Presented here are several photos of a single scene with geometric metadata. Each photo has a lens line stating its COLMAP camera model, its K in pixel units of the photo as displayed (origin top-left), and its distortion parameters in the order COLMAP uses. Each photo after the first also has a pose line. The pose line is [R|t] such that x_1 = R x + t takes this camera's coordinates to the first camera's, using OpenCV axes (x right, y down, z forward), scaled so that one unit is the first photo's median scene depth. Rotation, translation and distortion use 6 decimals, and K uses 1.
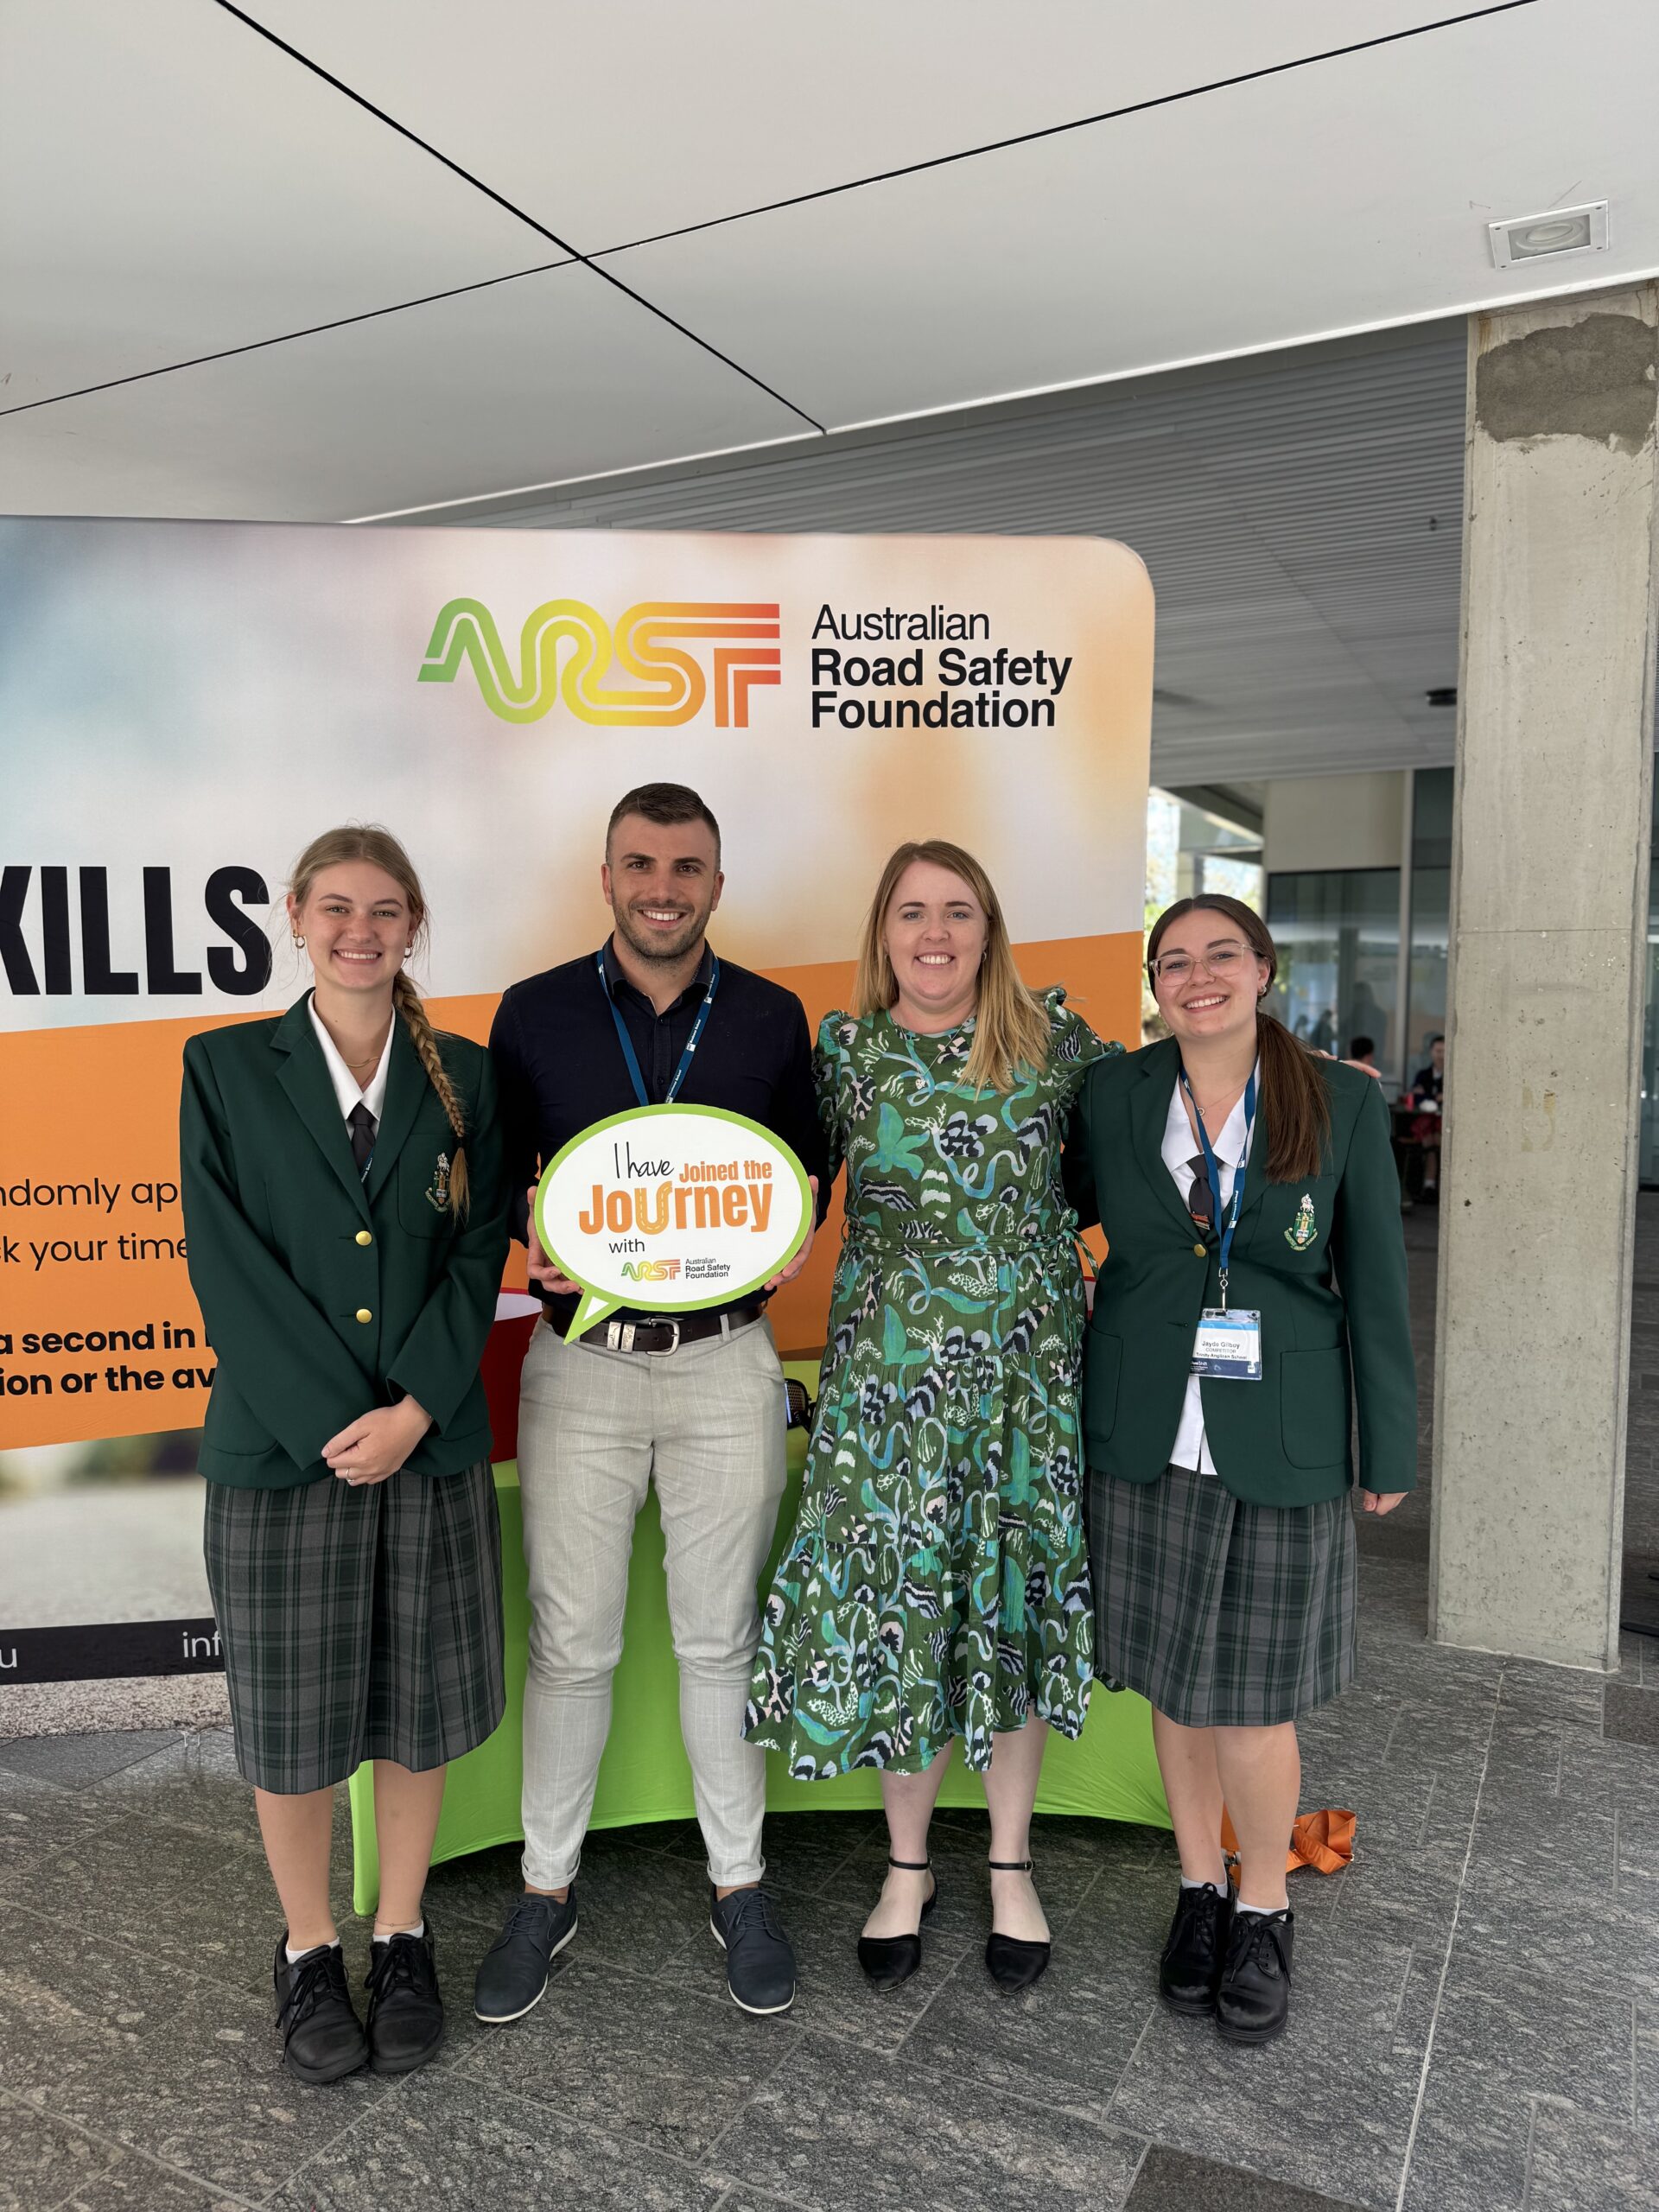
lens RADIAL K [[1532.0, 0, 825.2], [0, 1532.0, 1142.4], [0, 0, 1]] dist [0.017965, -0.031387]
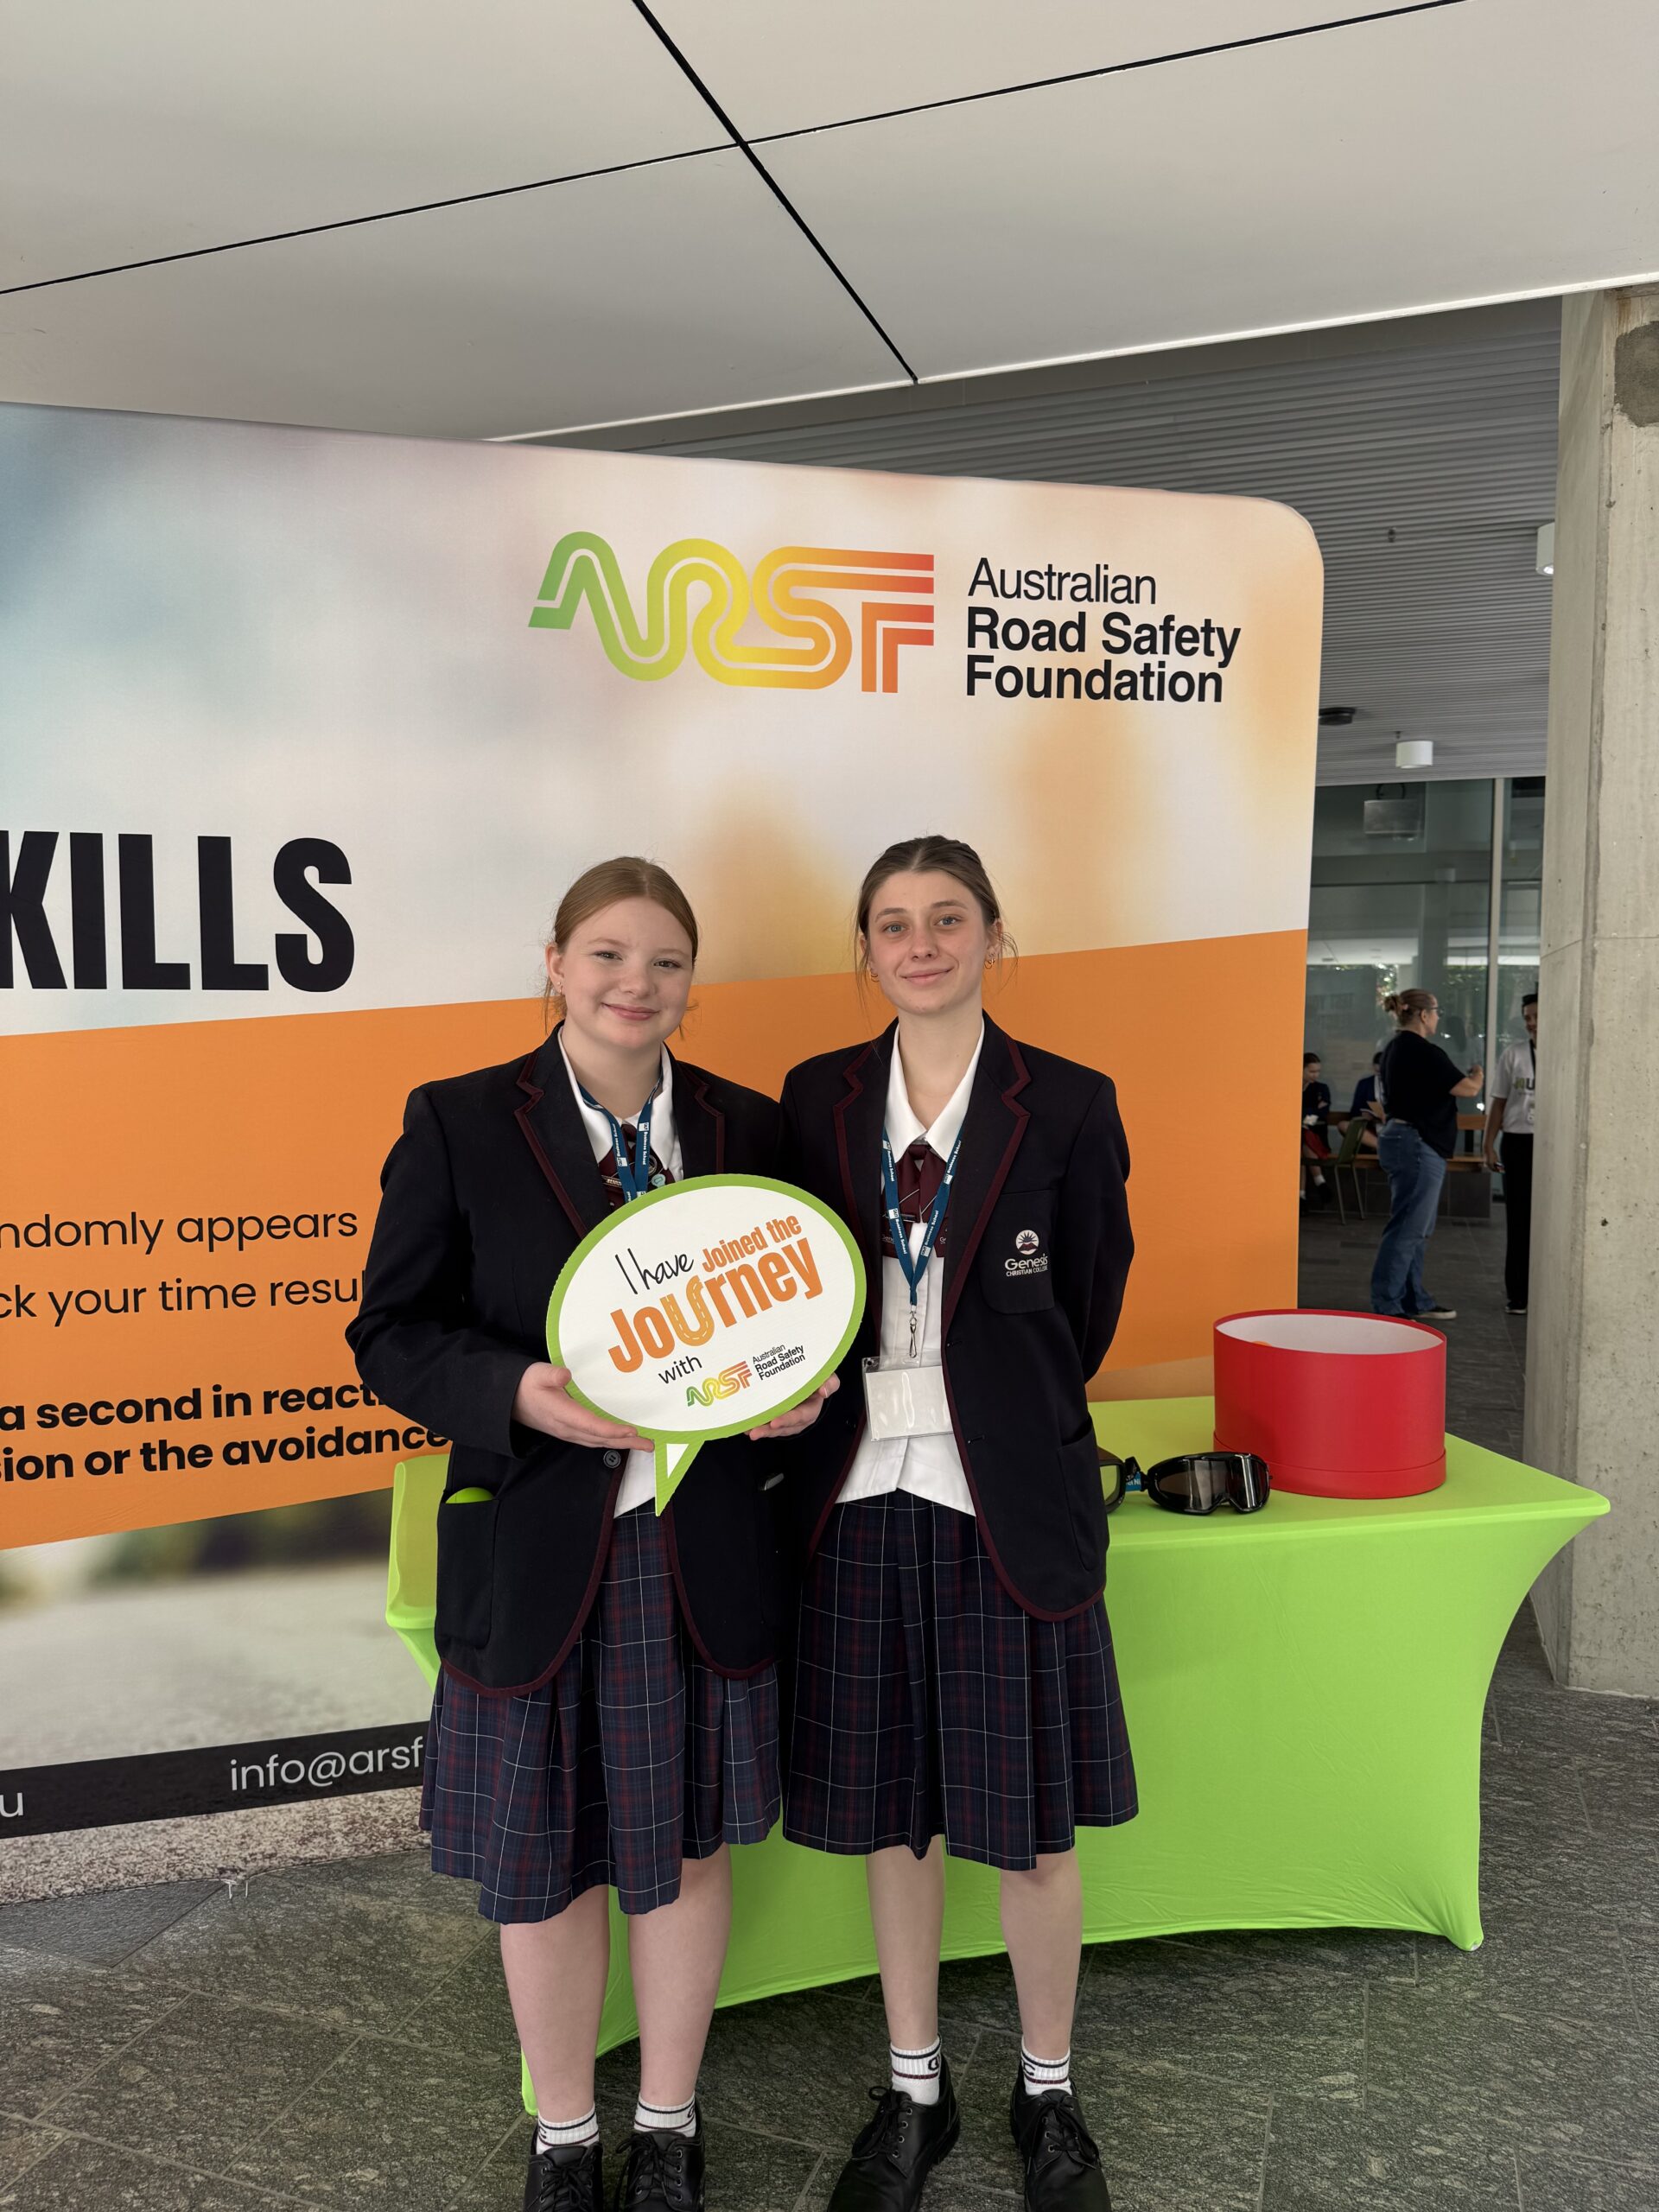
lens RADIAL K [[1532.0, 0, 811.8], [0, 1532.0, 1131.9], [0, 0, 1]] dist [0.017965, -0.031387]
pose [[0.992382, -0.004384, 0.123124, -0.211409], [0.006607, 0.999822, -0.017650, -0.002729], [-0.123025, 0.018329, 0.992234, 0.136674]]
